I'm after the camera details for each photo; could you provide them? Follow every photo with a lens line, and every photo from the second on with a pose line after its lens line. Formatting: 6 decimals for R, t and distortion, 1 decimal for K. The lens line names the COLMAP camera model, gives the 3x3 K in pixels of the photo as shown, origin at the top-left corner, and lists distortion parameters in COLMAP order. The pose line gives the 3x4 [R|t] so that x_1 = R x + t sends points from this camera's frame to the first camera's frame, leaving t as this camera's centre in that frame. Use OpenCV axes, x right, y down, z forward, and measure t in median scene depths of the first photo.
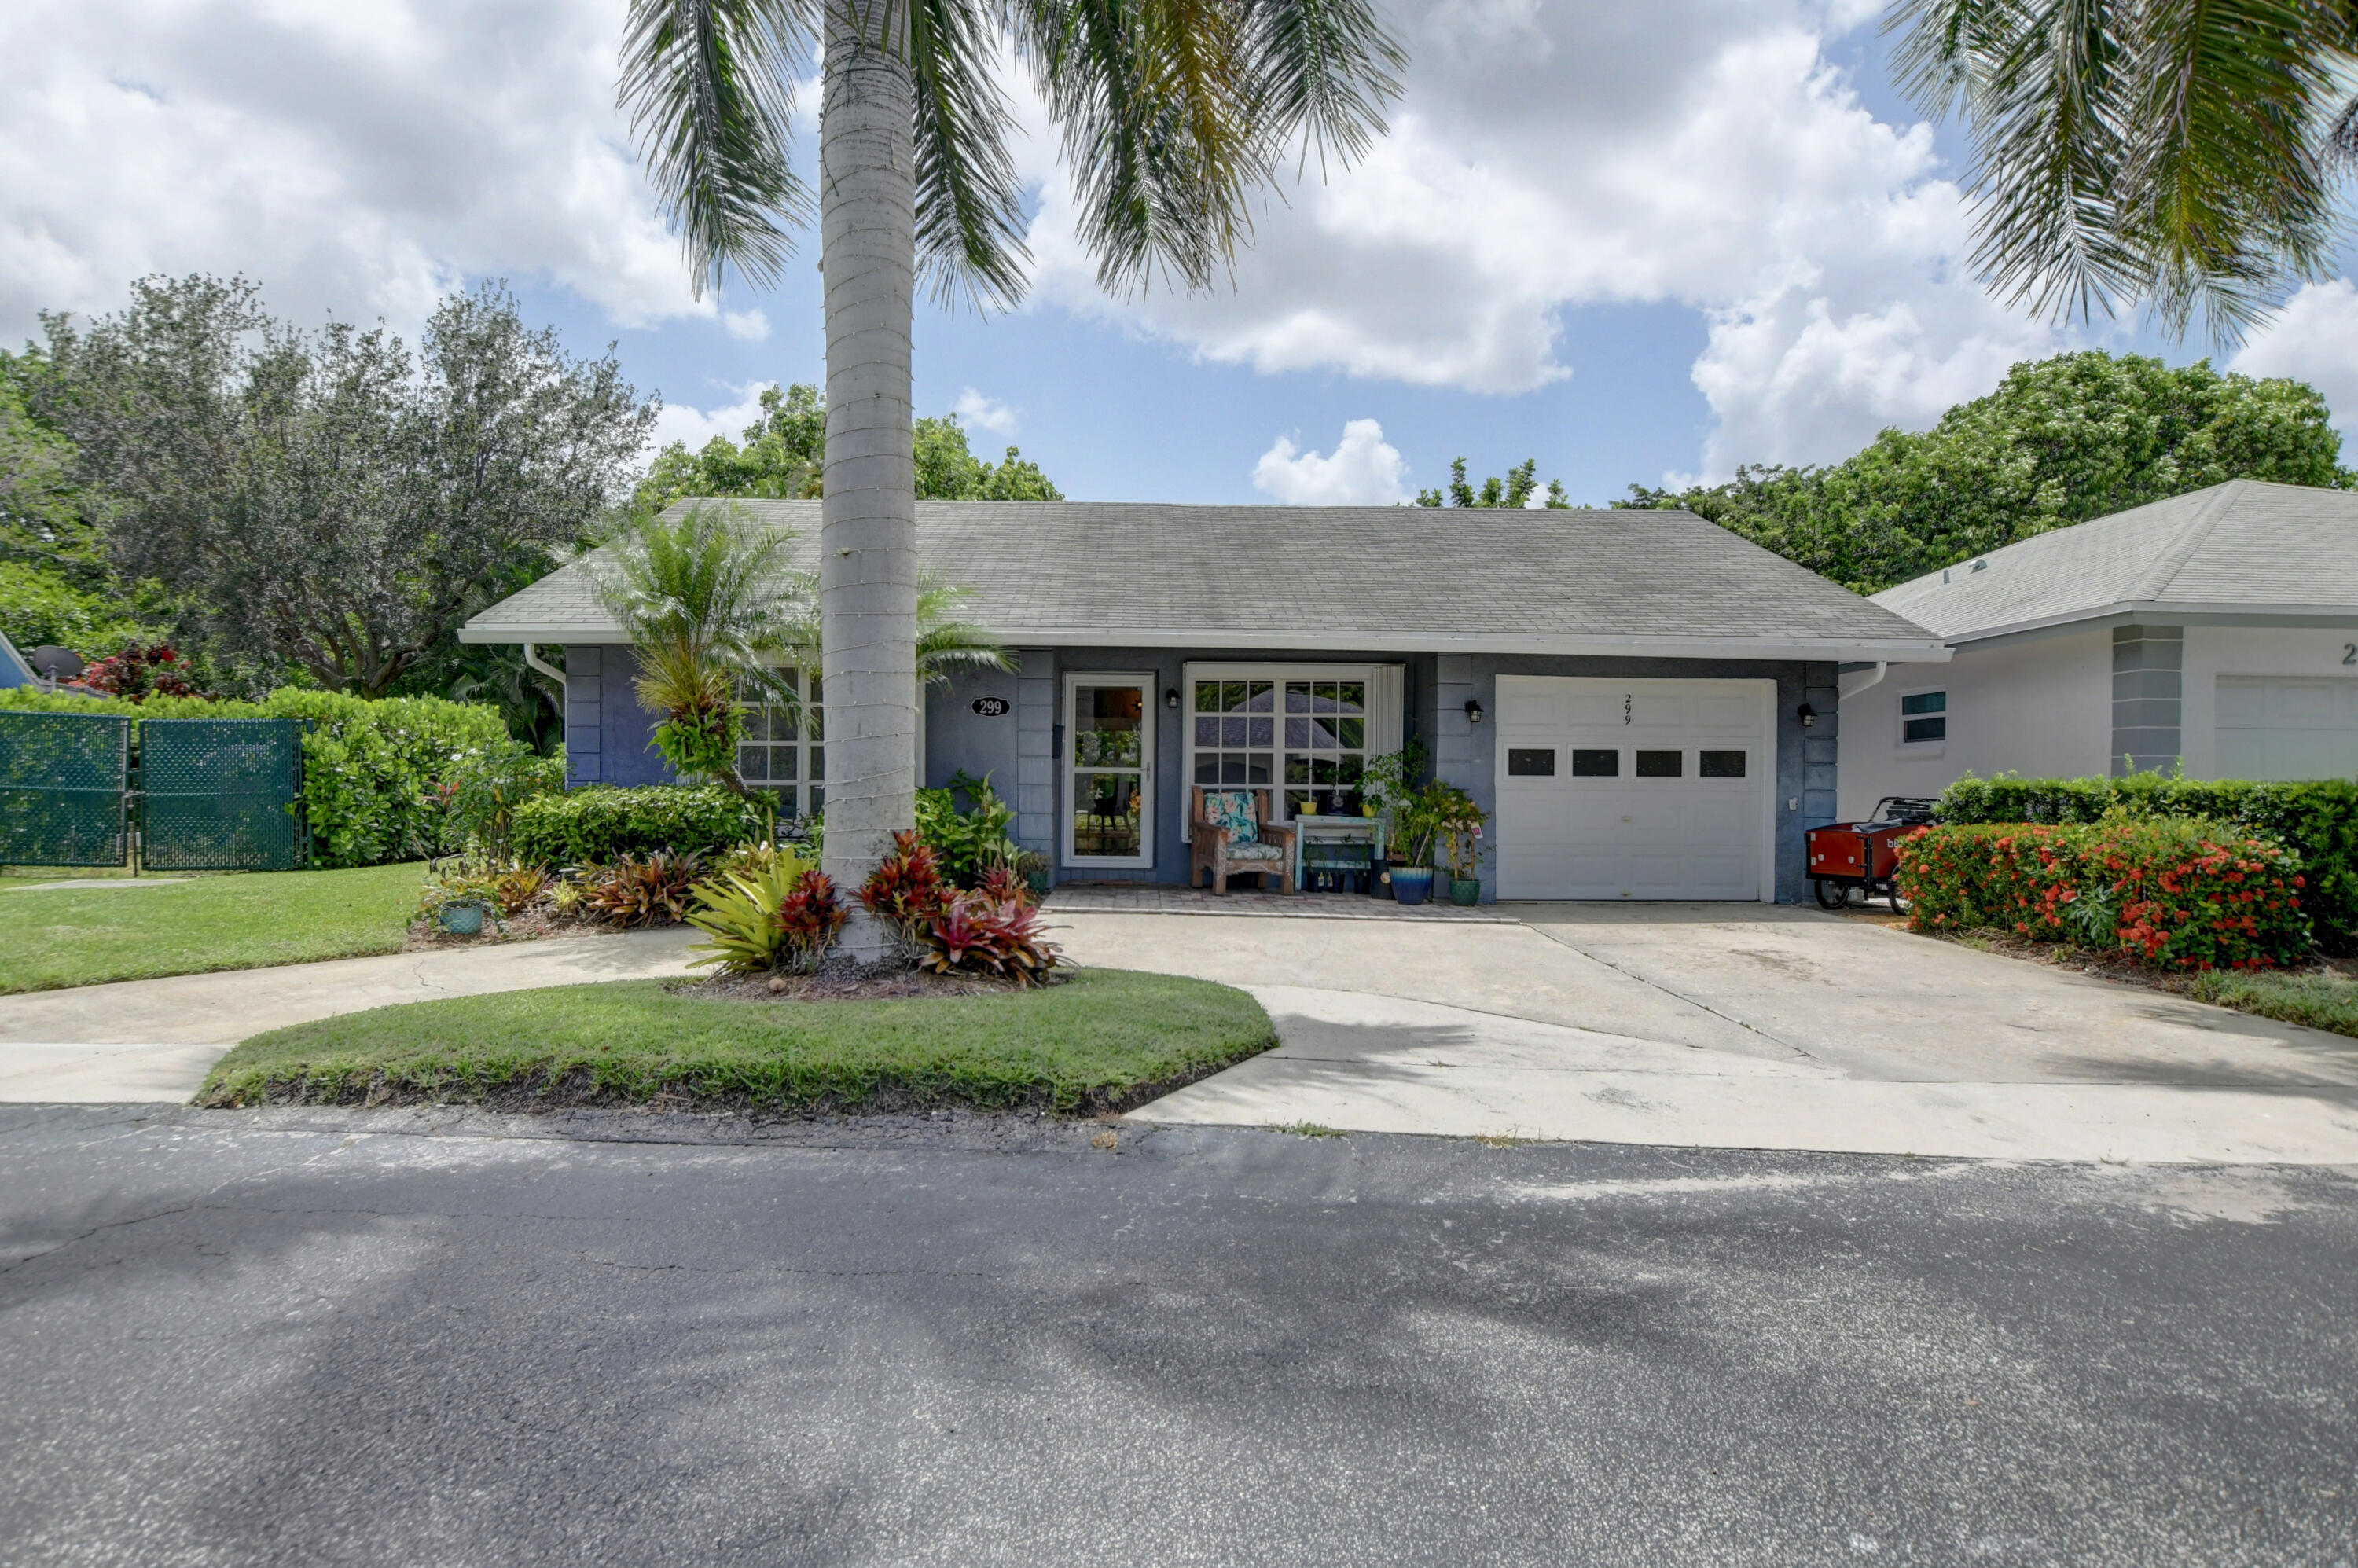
lens RADIAL K [[1310.2, 0, 1178.7], [0, 1310.2, 783.2], [0, 0, 1]] dist [-0.024054, -0.000476]
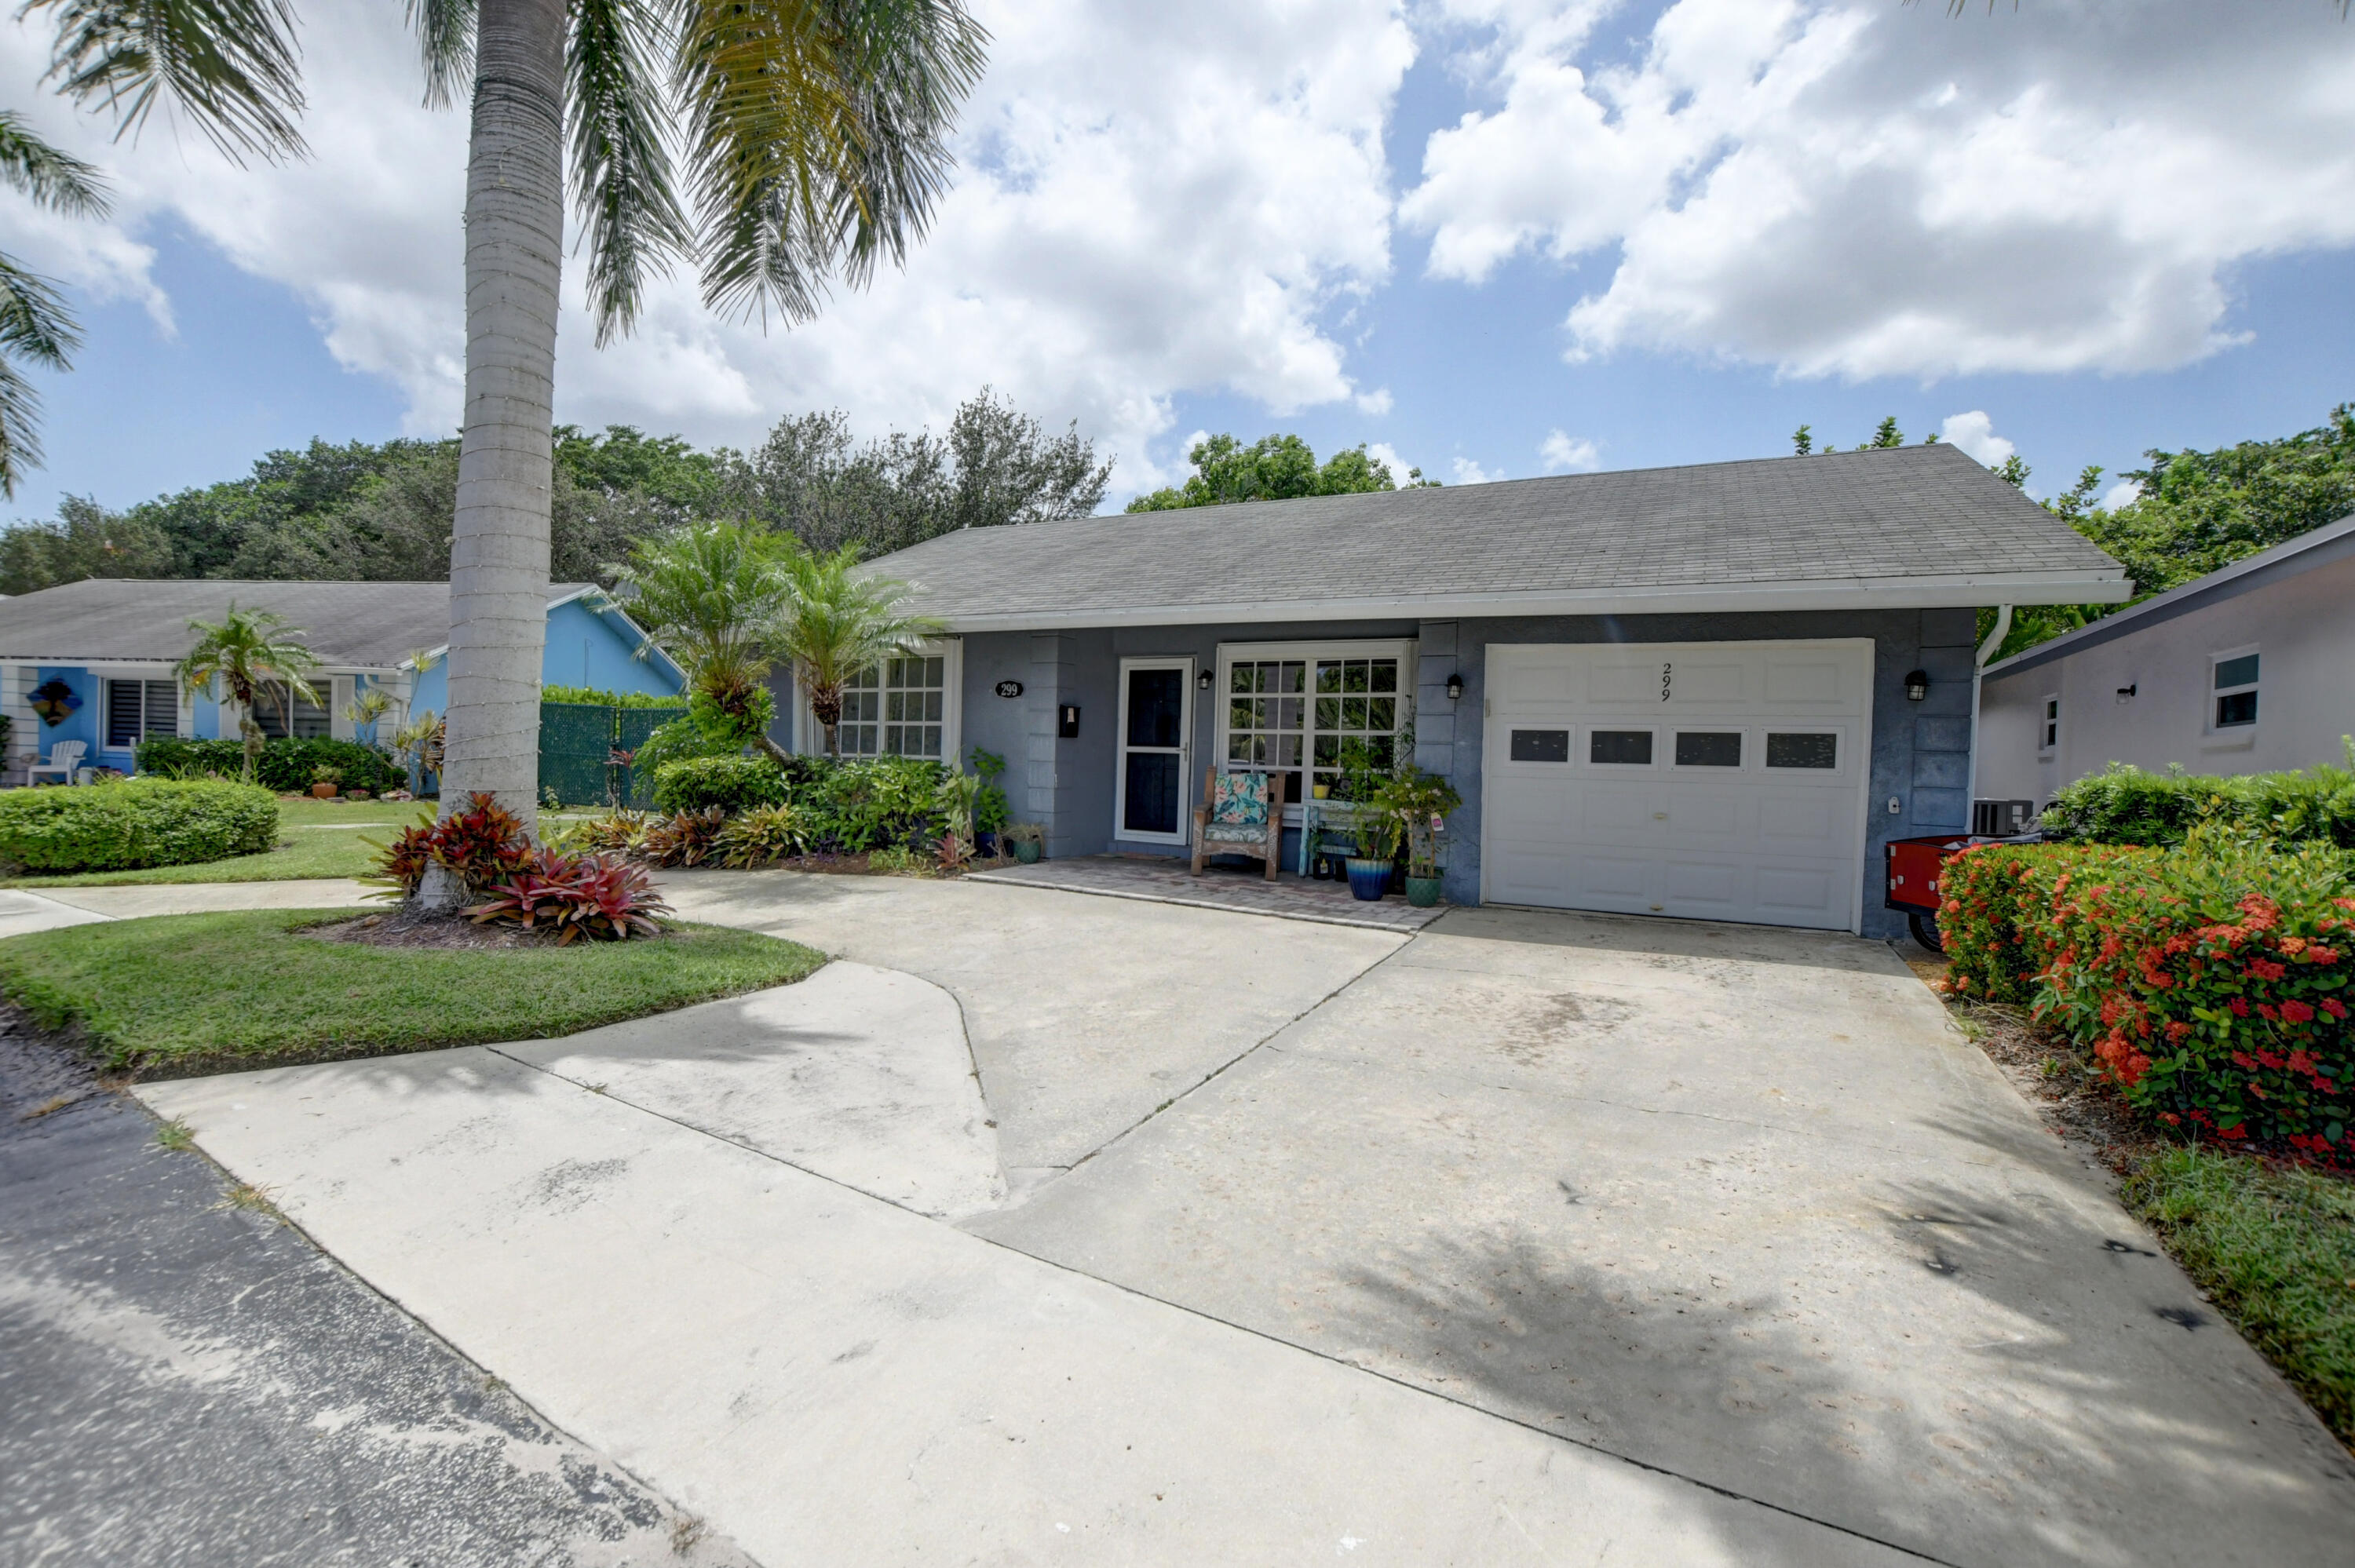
lens RADIAL K [[1073.0, 0, 1178.2], [0, 1073.0, 783.7], [0, 0, 1]] dist [-0.028458, -0.000566]
pose [[0.882485, 0.027209, -0.469553, 0.392629], [-0.020140, 0.999596, 0.020072, -0.000338], [0.469909, -0.008256, 0.882676, 0.271891]]
